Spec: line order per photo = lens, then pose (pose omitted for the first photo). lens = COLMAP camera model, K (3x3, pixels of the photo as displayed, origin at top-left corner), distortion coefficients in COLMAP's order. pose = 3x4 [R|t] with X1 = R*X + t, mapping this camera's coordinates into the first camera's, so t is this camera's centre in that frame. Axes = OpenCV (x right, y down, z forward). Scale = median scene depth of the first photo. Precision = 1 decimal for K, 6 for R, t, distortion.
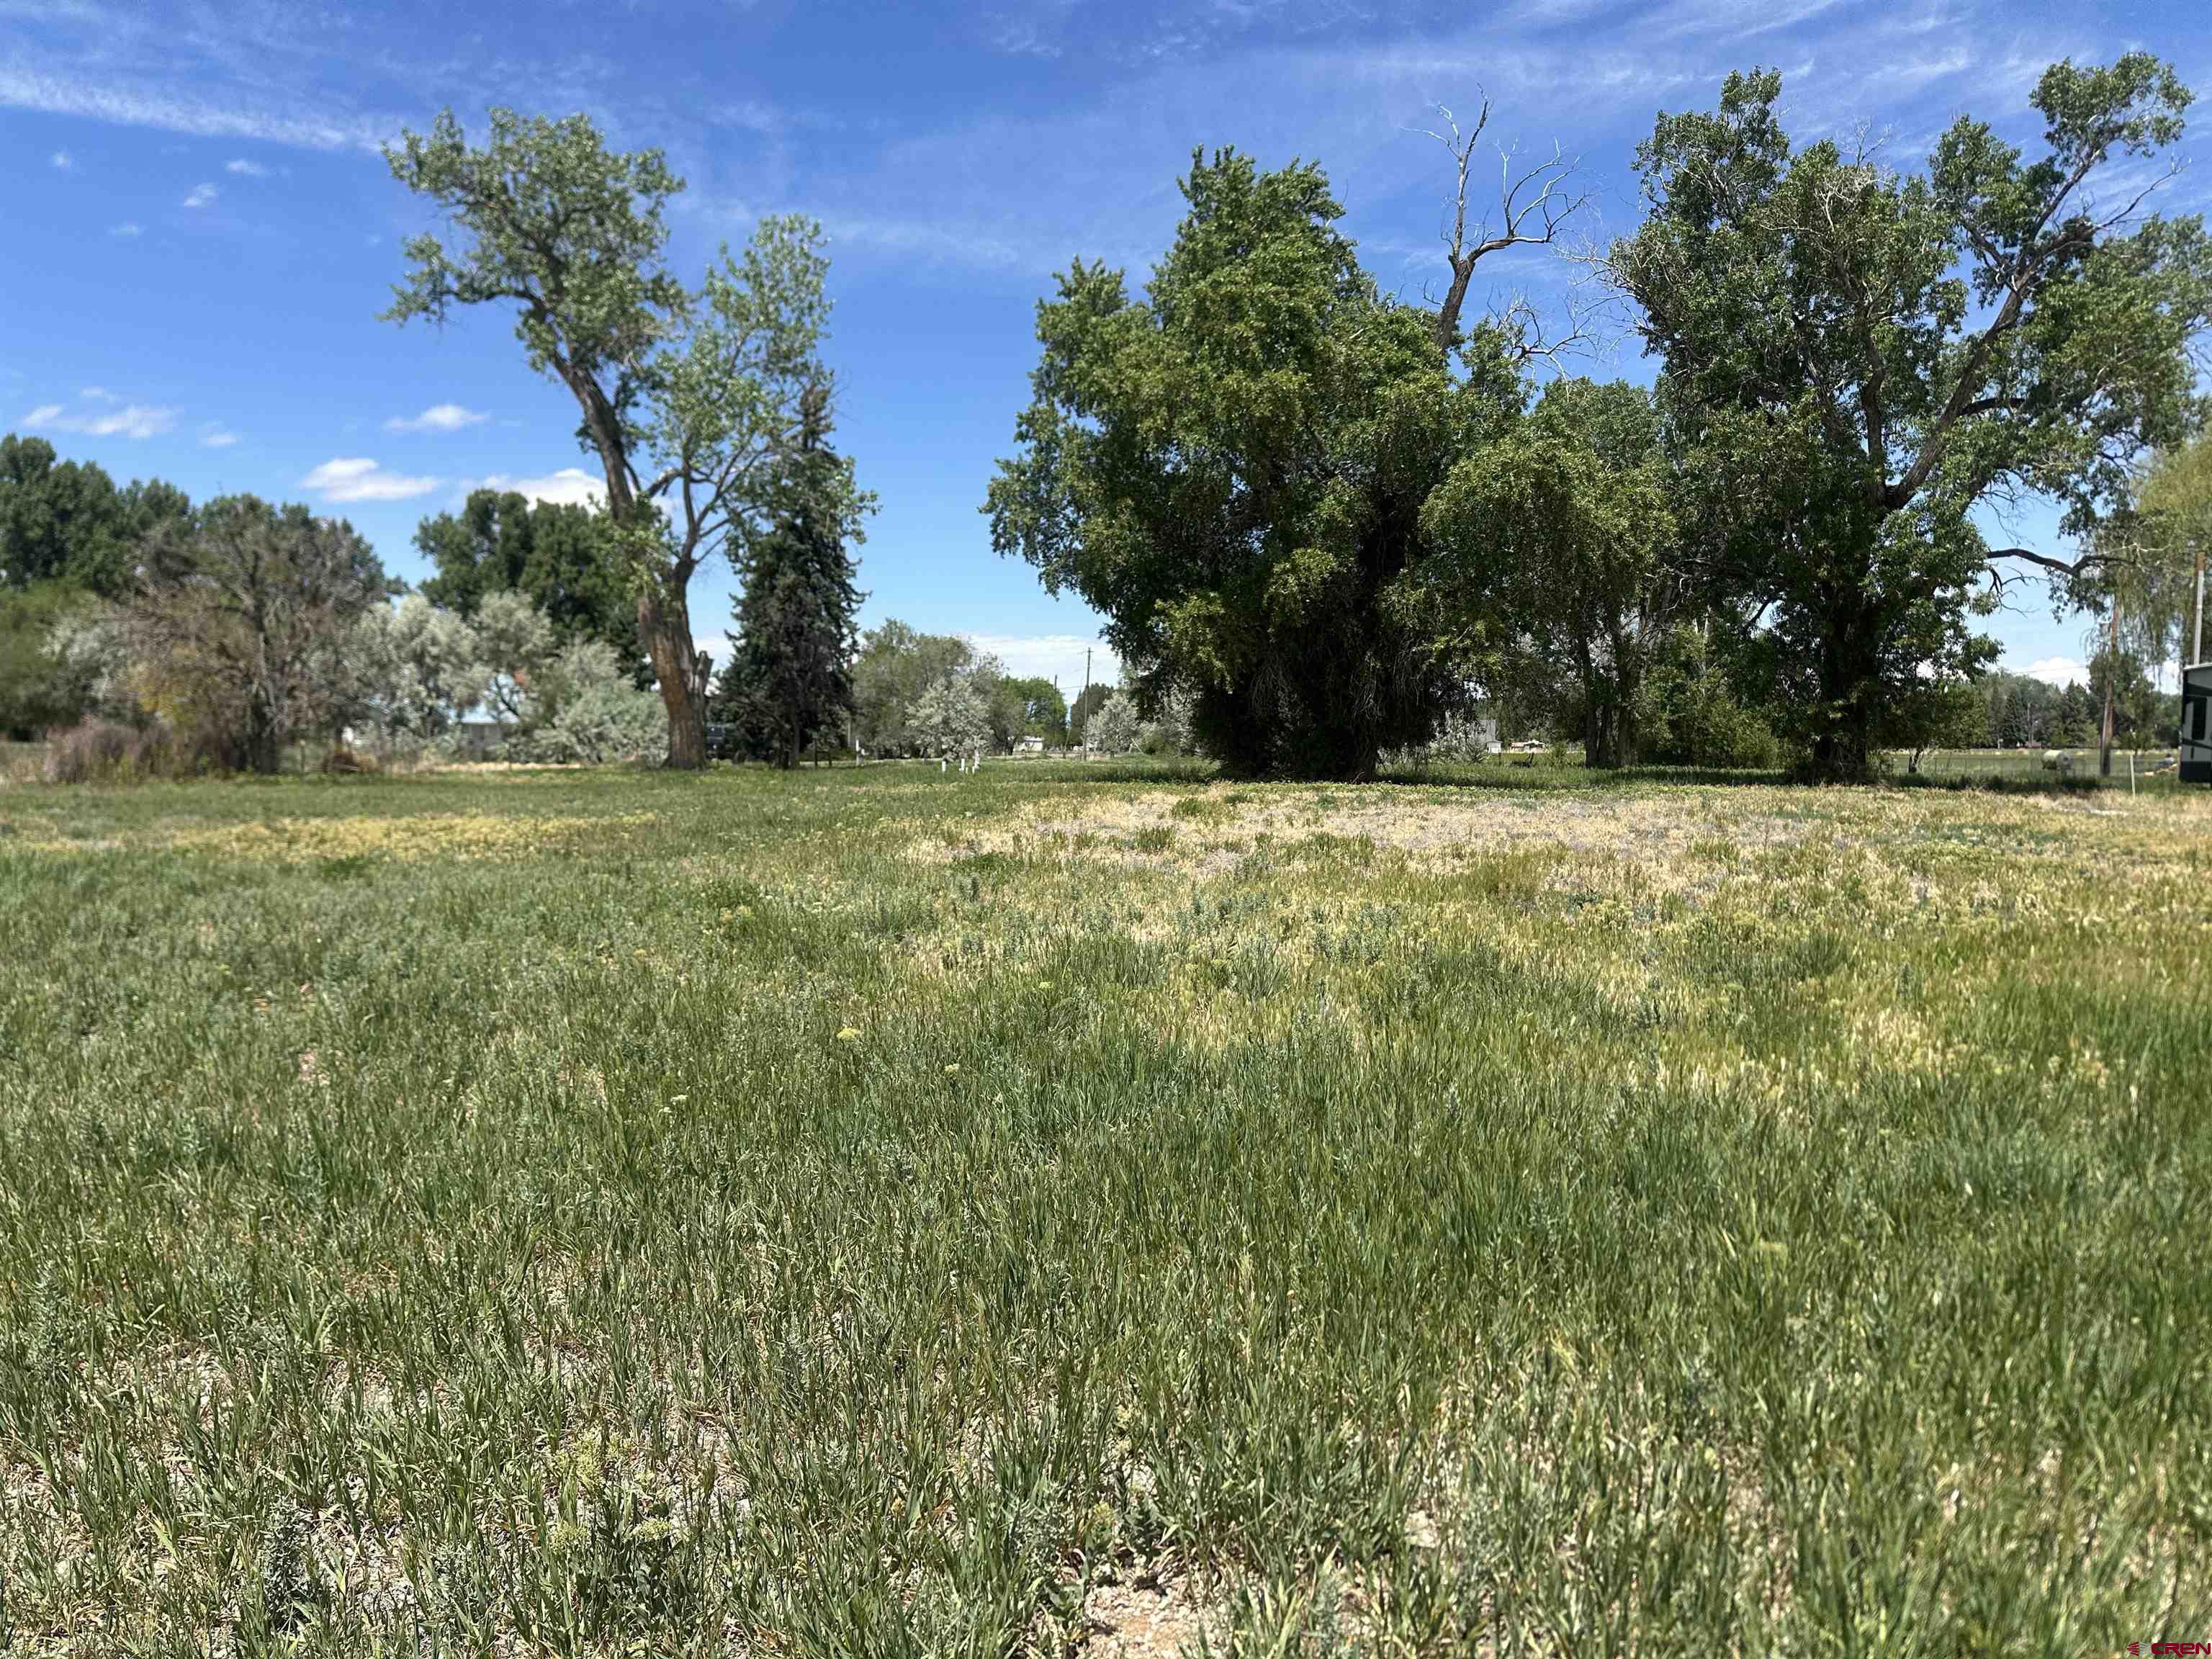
lens RADIAL K [[1548.0, 0, 1106.0], [0, 1548.0, 829.5], [0, 0, 1]] dist [0.027702, -0.033775]
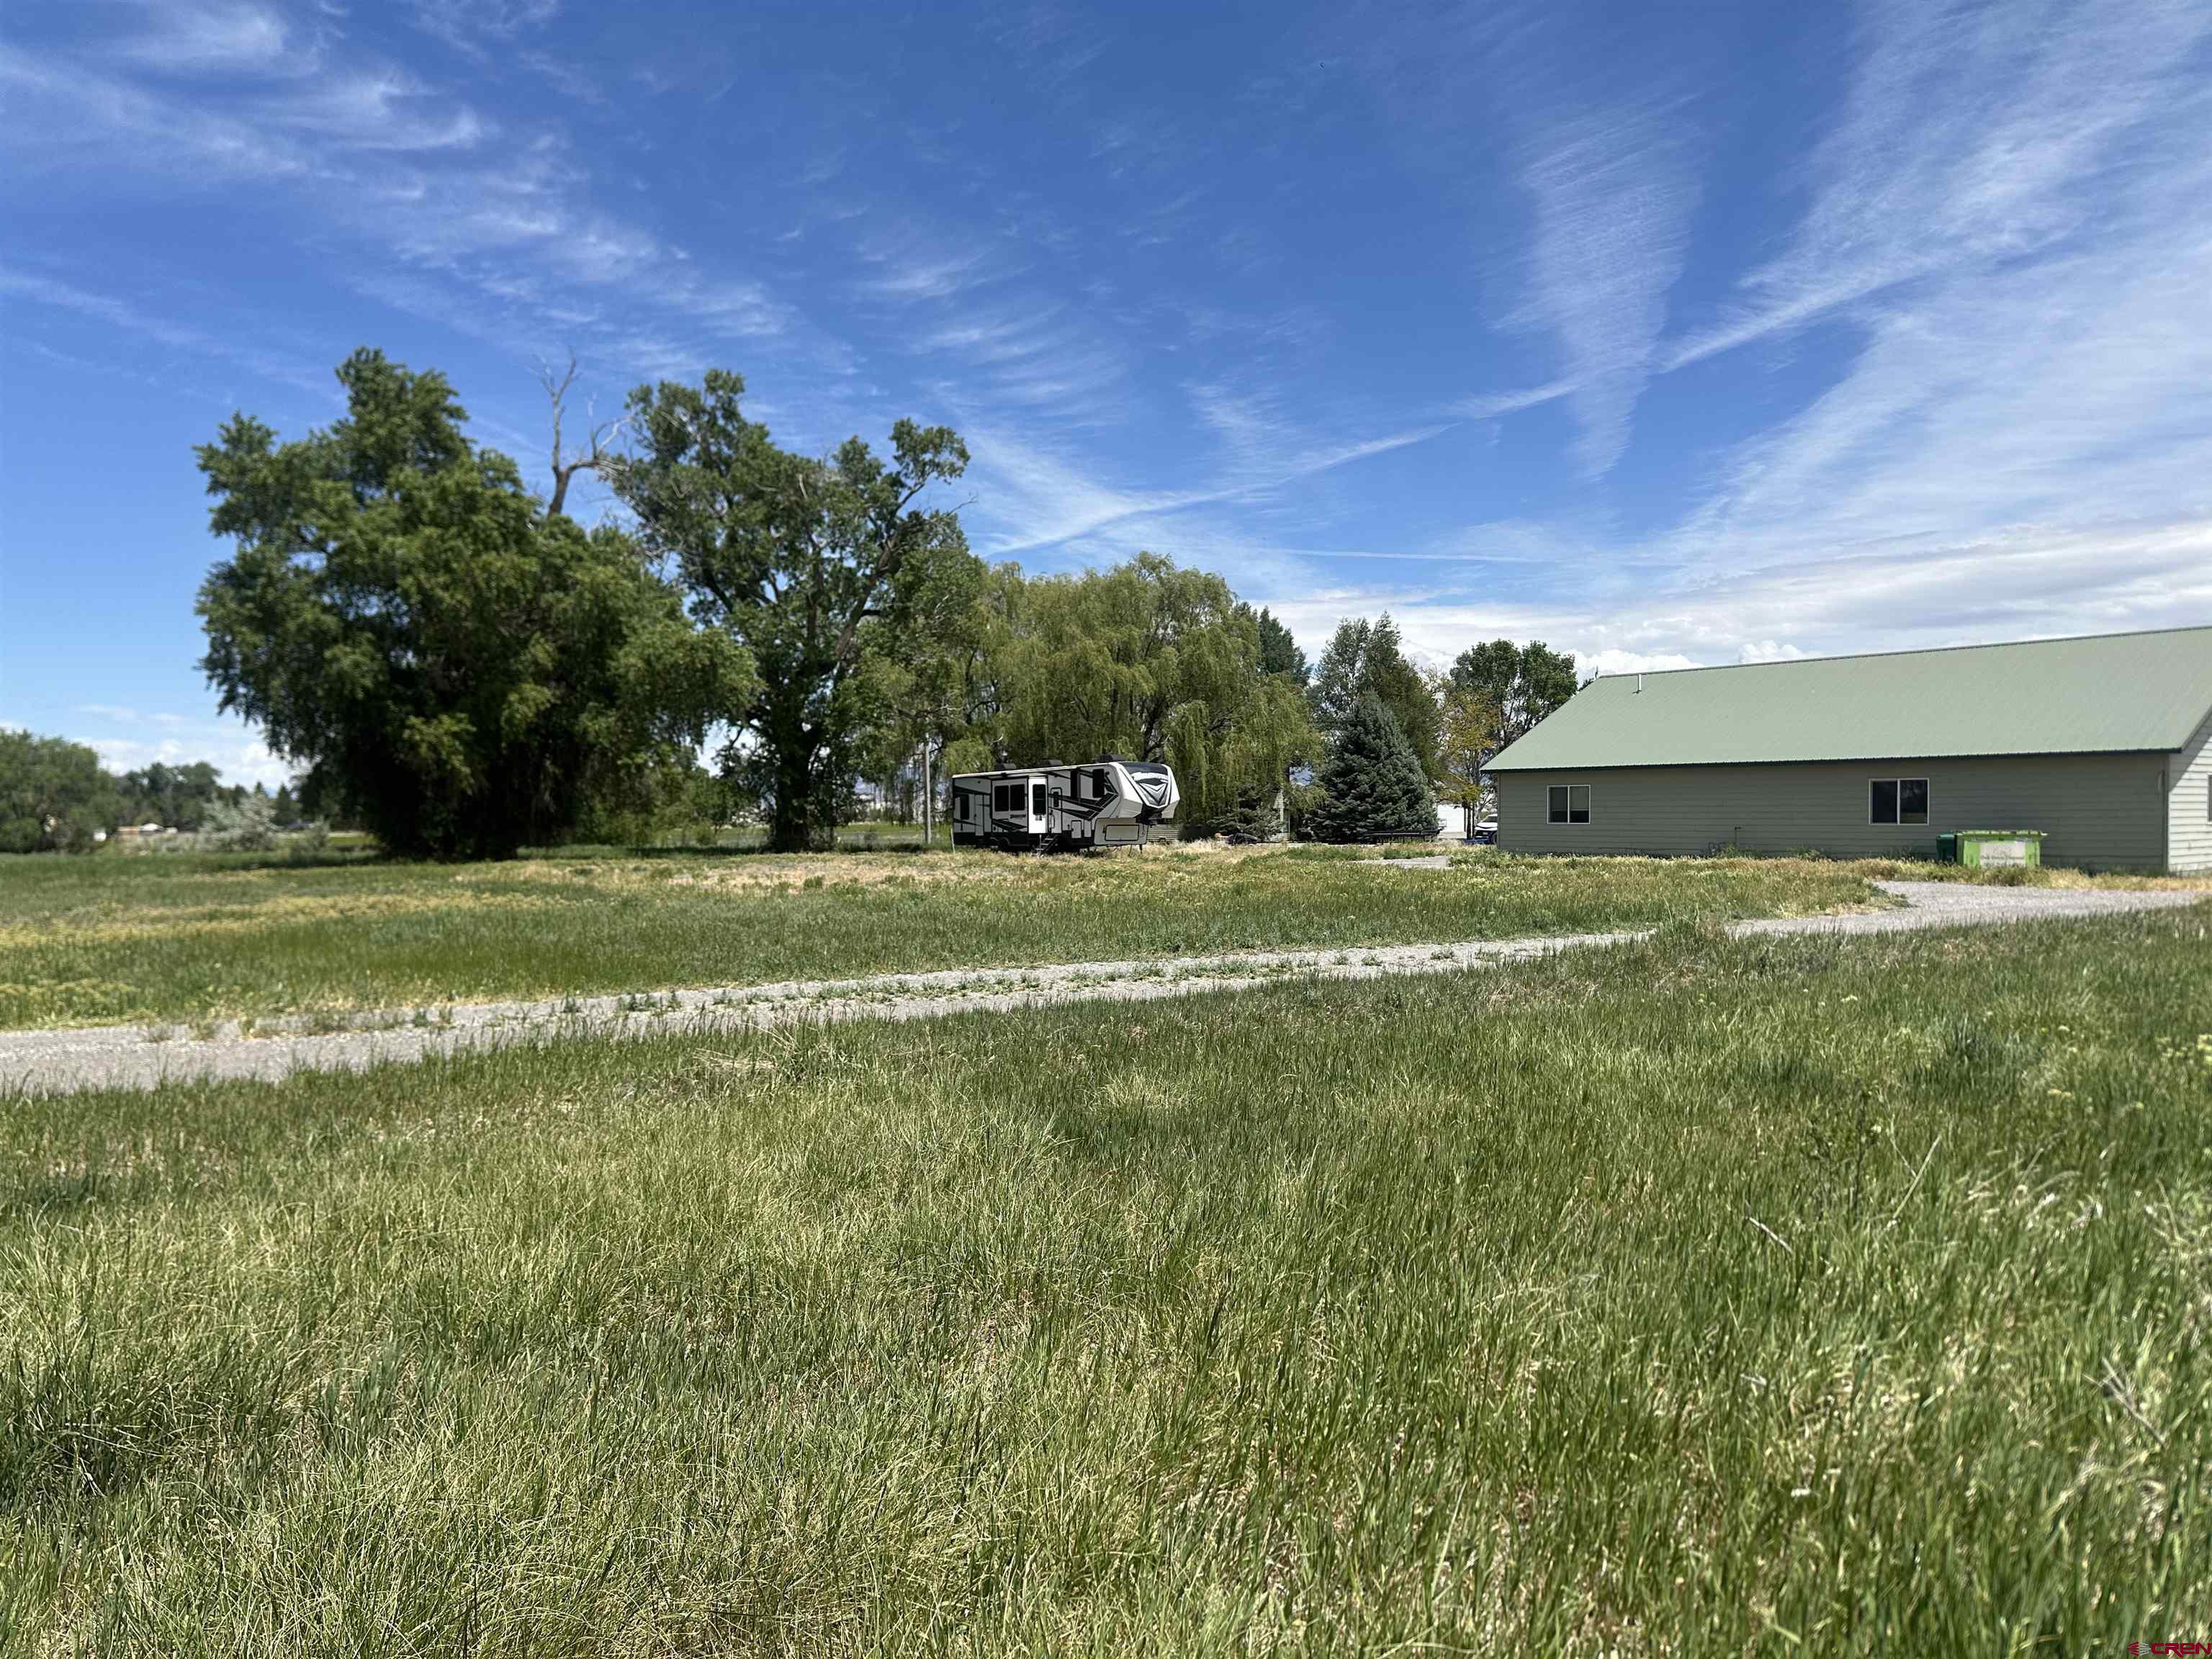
lens RADIAL K [[1538.1, 0, 1087.2], [0, 1538.1, 852.8], [0, 0, 1]] dist [0.169695, -0.271340]
pose [[0.661931, -0.029792, 0.748972, -0.481268], [0.059780, 0.998125, -0.013130, 0.009591], [-0.747177, 0.053465, 0.662471, -0.216792]]
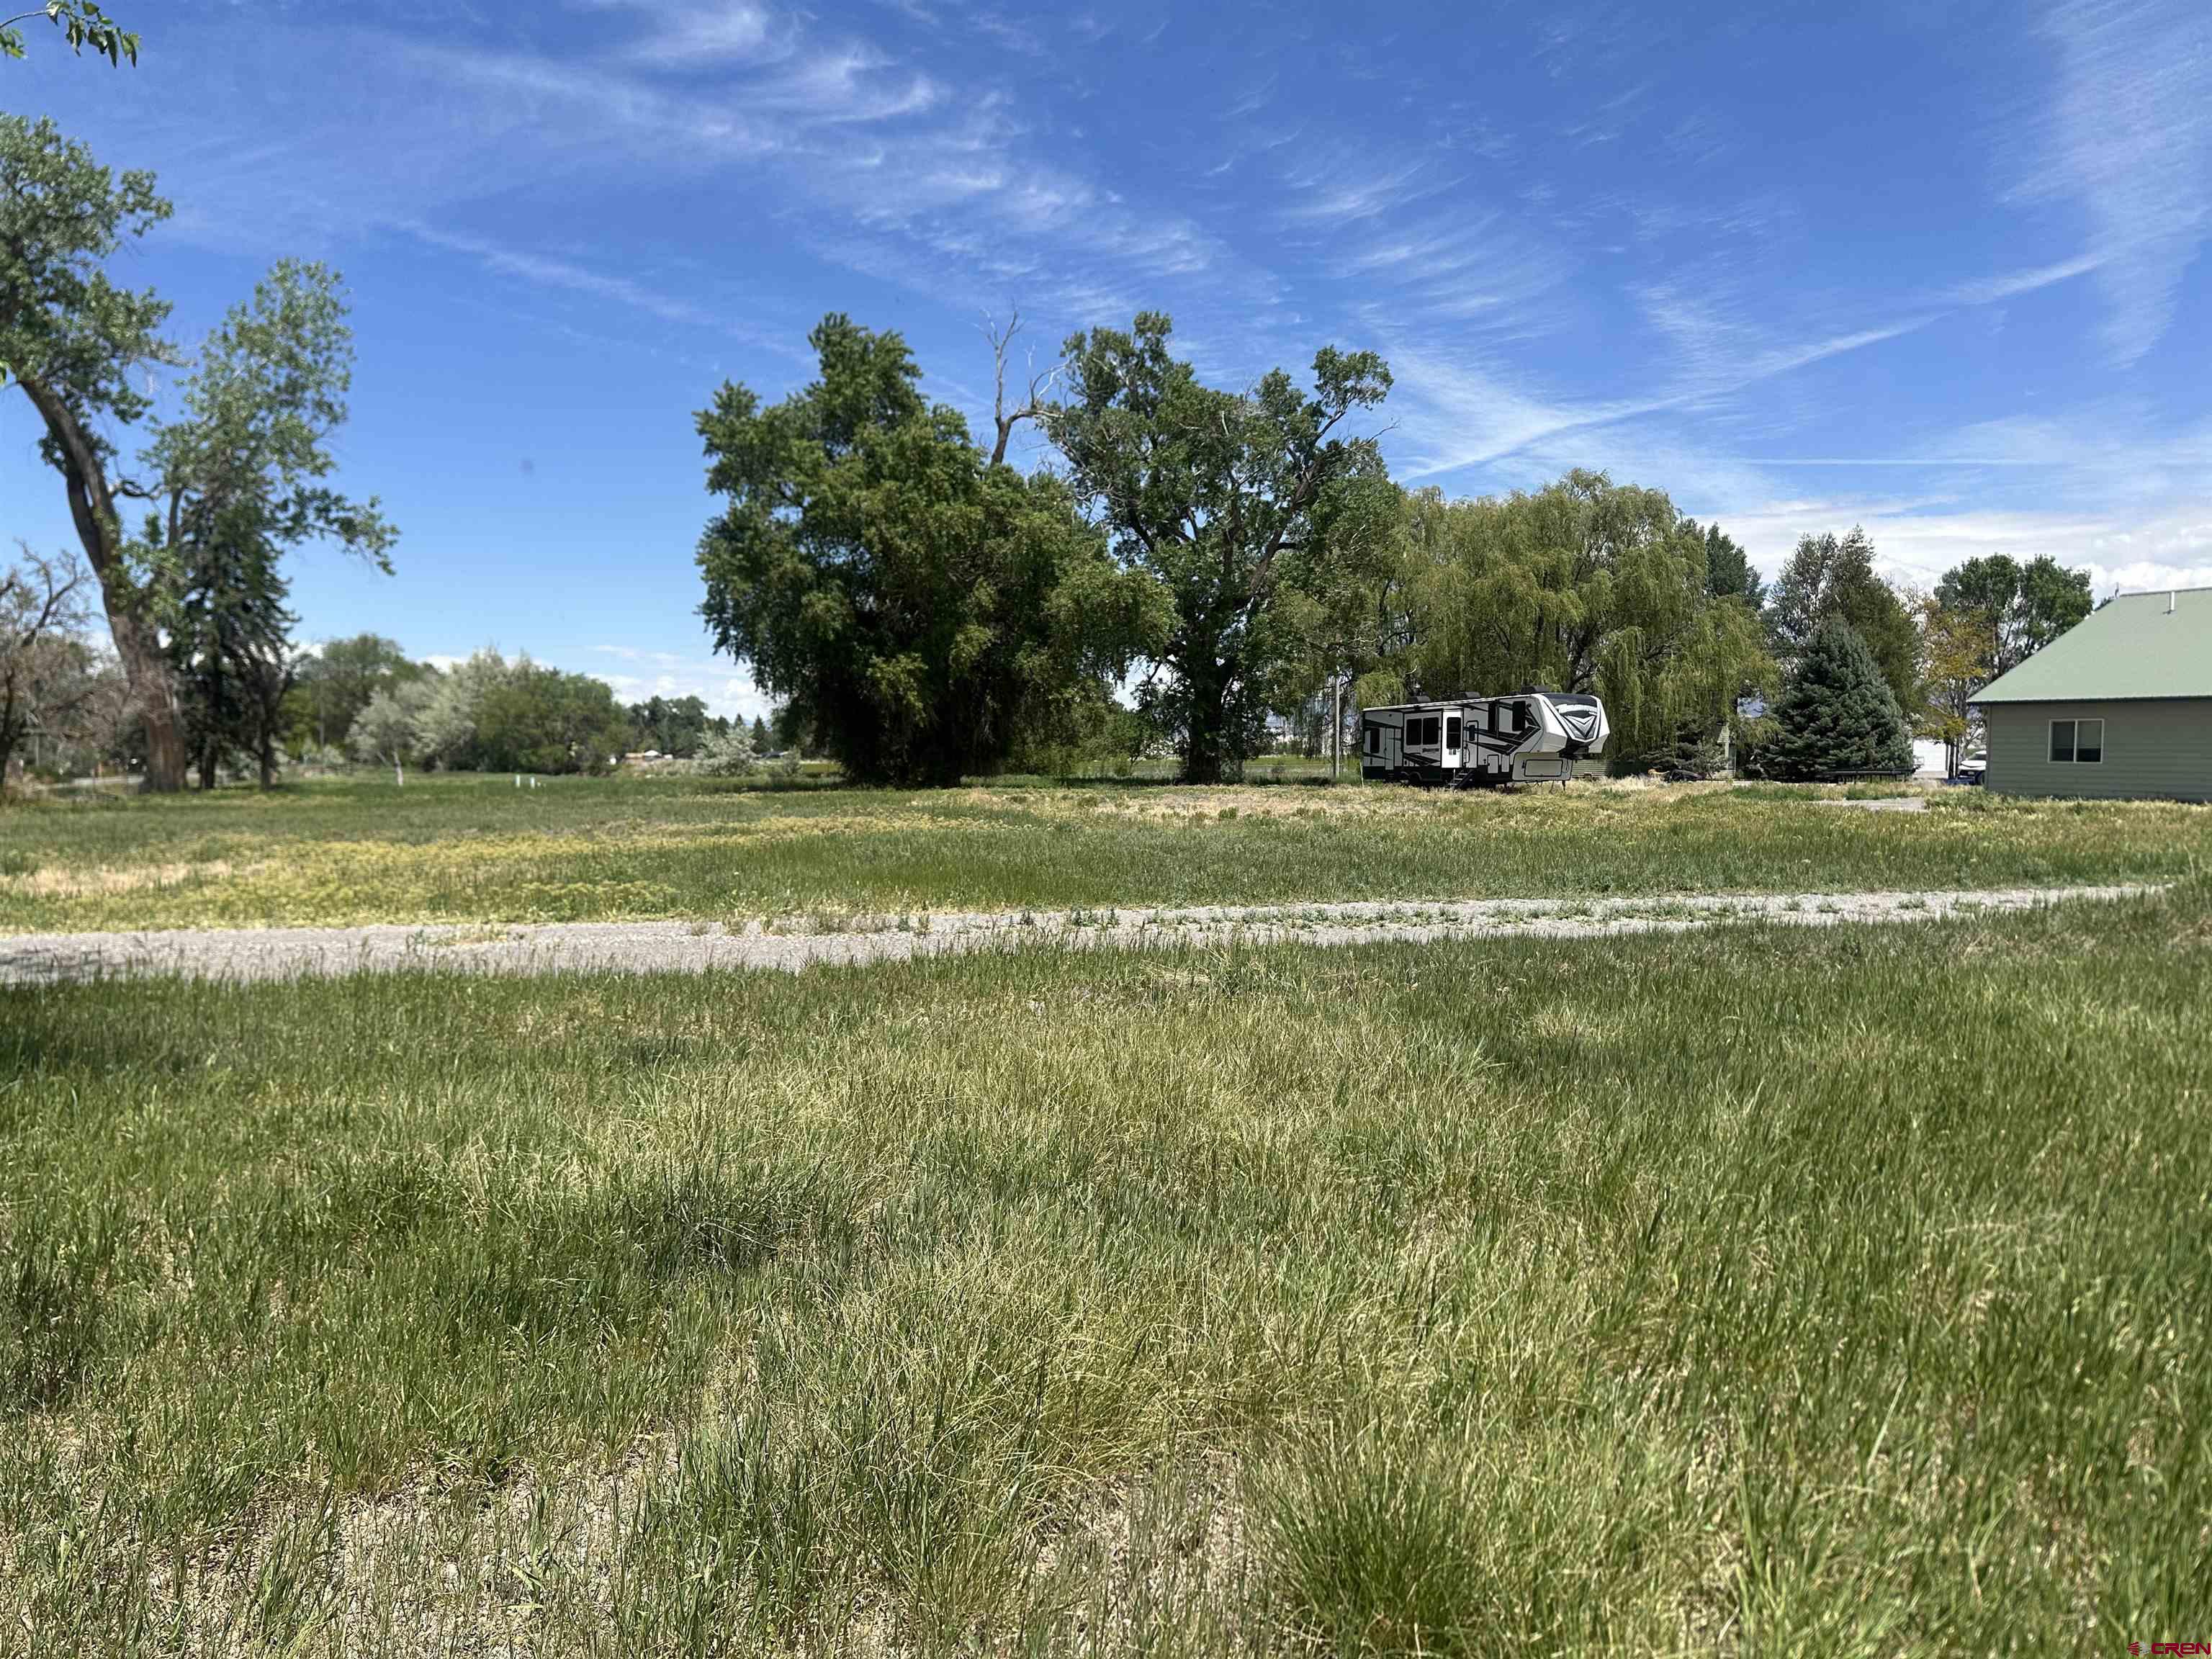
lens RADIAL K [[1538.1, 0, 1087.2], [0, 1538.1, 852.8], [0, 0, 1]] dist [0.169695, -0.271340]
pose [[0.832238, -0.042230, 0.552807, -0.498490], [0.039386, 0.999079, 0.017026, 0.009982], [-0.553017, 0.007604, 0.833135, -0.226970]]
